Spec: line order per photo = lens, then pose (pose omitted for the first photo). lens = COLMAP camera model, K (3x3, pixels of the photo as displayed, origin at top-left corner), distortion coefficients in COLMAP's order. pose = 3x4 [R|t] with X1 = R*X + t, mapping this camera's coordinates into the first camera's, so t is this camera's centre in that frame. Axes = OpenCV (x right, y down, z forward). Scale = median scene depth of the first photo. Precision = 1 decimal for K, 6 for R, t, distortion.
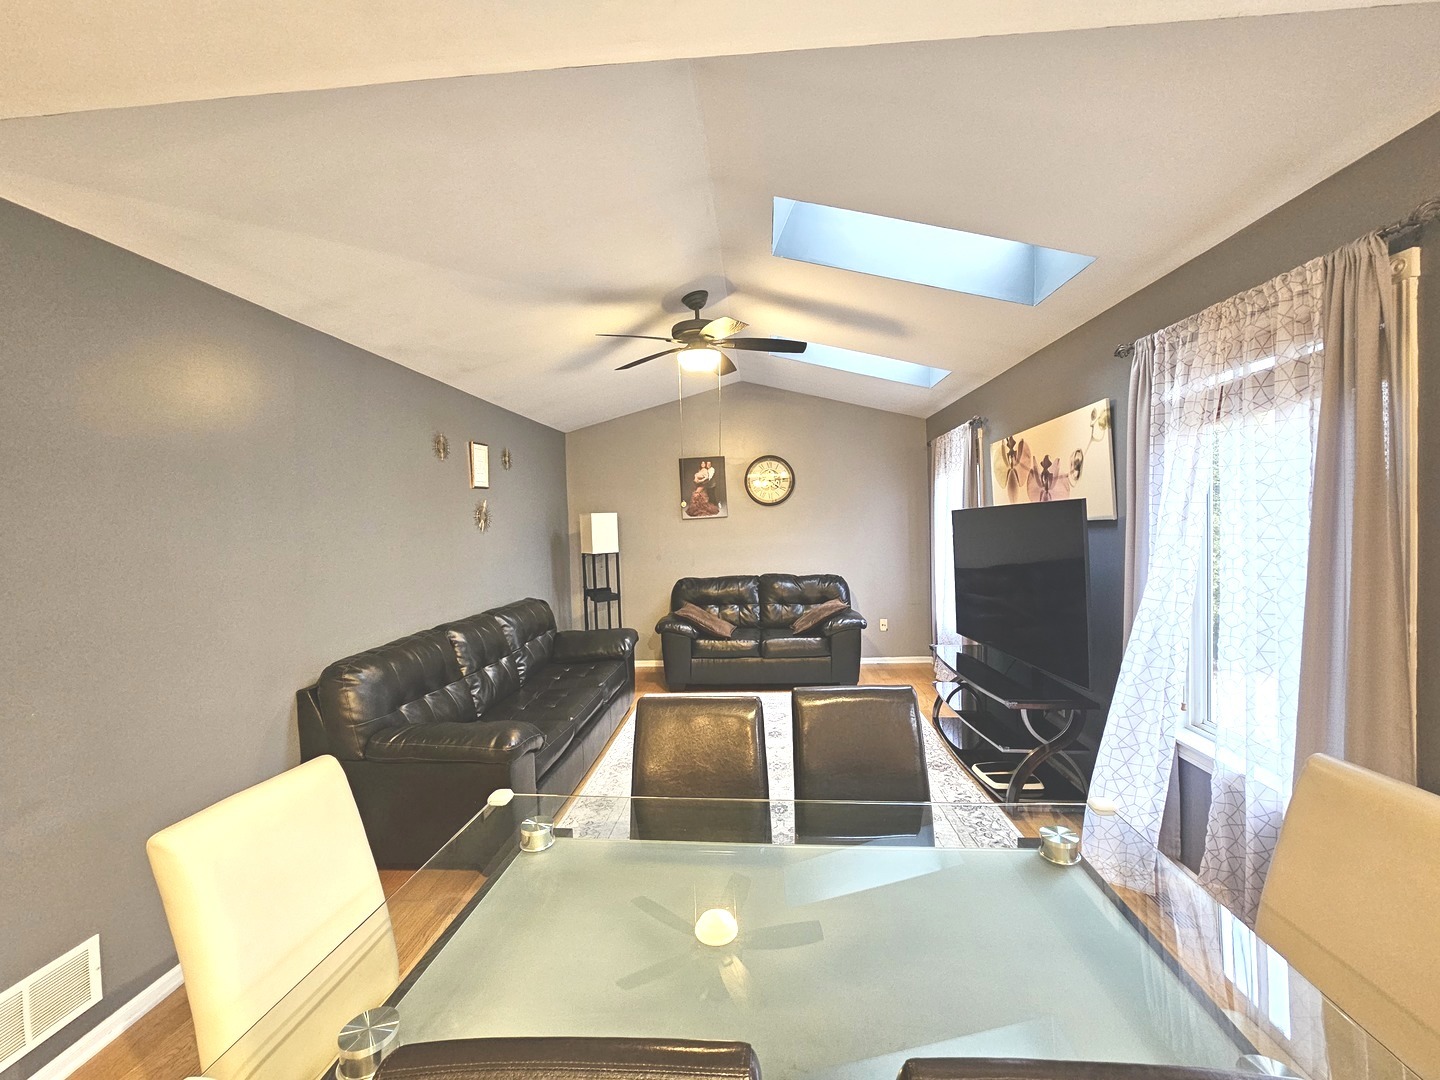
lens RADIAL K [[588.8, 0, 731.8], [0, 588.8, 540.3], [0, 0, 1]] dist [-0.000050, 0.000060]
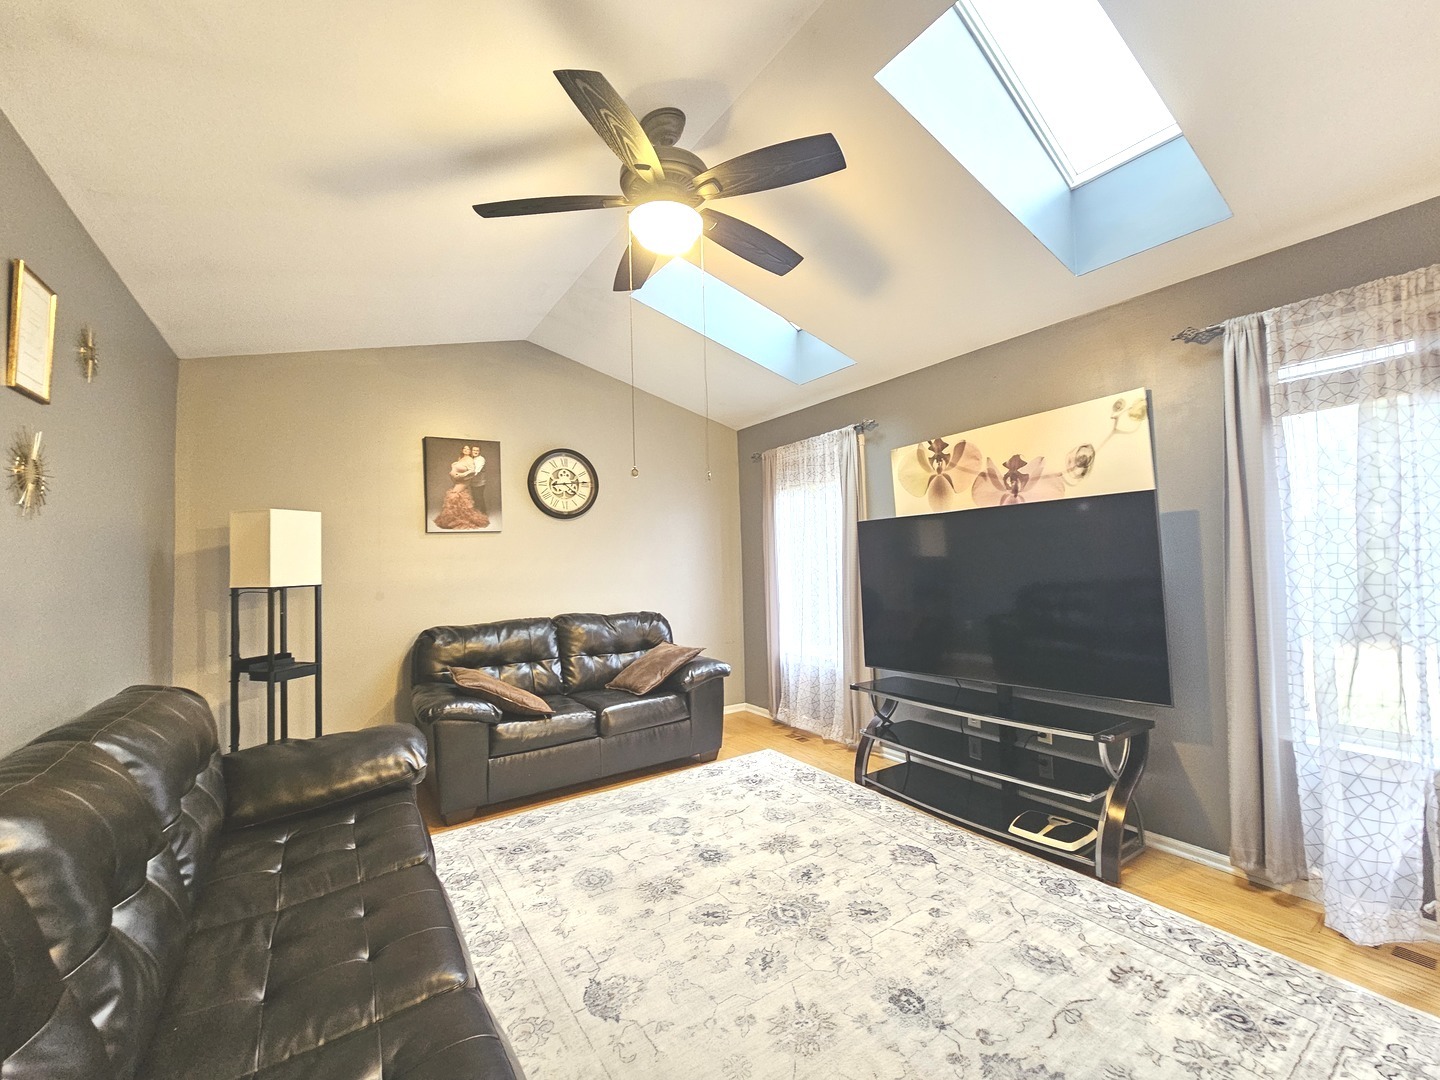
lens RADIAL K [[587.3, 0, 725.3], [0, 587.3, 539.9], [0, 0, 1]] dist [-0.001104, 0.000031]
pose [[0.793654, 0.032597, 0.607495, -0.229519], [0.021824, 0.996395, -0.081977, 0.032031], [-0.607978, 0.078319, 0.790082, 0.344722]]
